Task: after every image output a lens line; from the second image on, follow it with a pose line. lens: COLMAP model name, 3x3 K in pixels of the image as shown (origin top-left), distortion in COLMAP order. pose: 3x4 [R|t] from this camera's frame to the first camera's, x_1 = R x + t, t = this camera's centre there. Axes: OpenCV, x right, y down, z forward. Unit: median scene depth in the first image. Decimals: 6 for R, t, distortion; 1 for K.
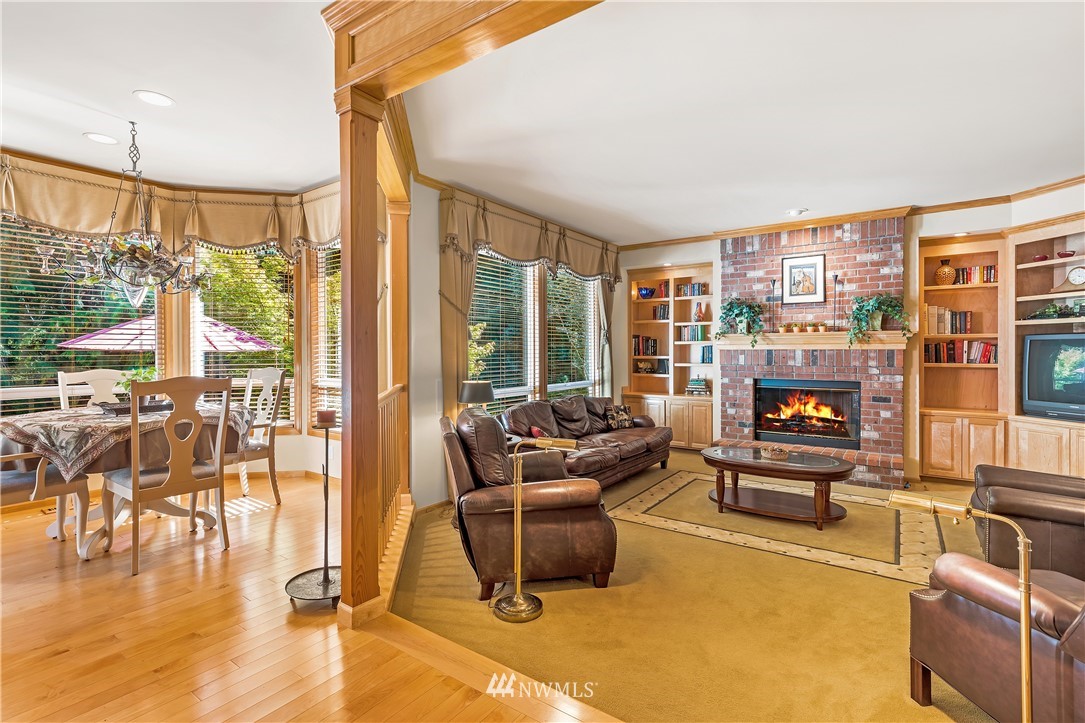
lens RADIAL K [[502.2, 0, 542.5], [0, 502.2, 361.5], [0, 0, 1]] dist [0.002744, 0.000390]
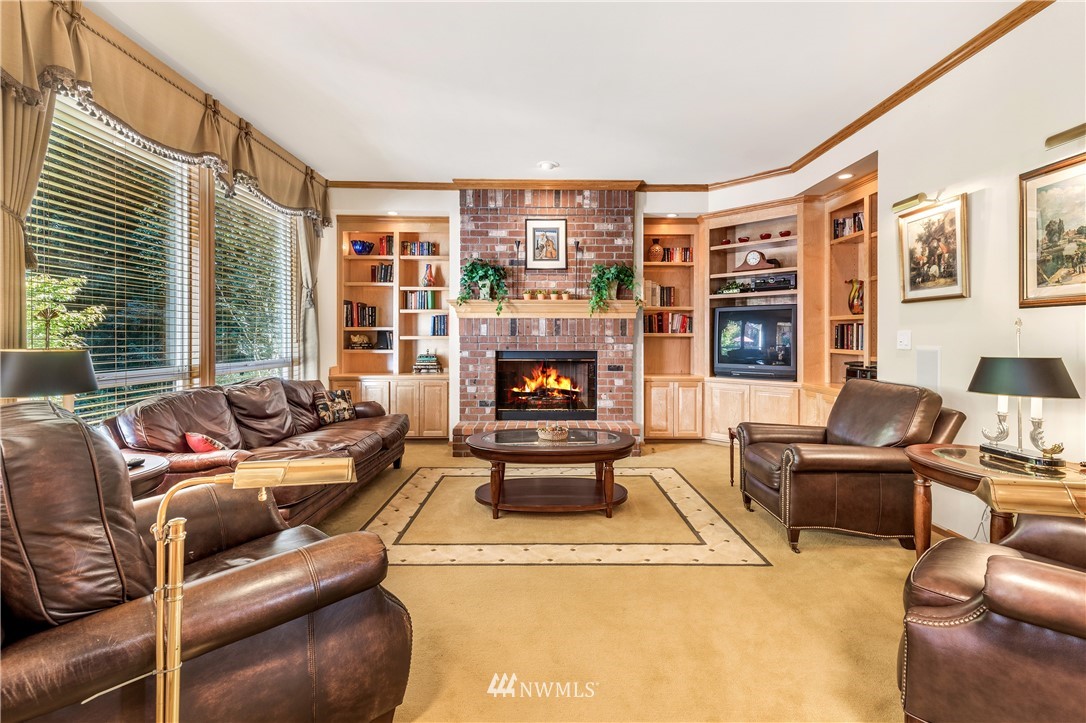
lens RADIAL K [[489.6, 0, 550.1], [0, 489.6, 339.8], [0, 0, 1]] dist [0.006070, -0.000230]
pose [[0.804278, 0.002550, 0.594248, -0.020179], [0.007938, 0.999855, -0.015034, 0.031631], [-0.594200, 0.016808, 0.804142, 0.276573]]
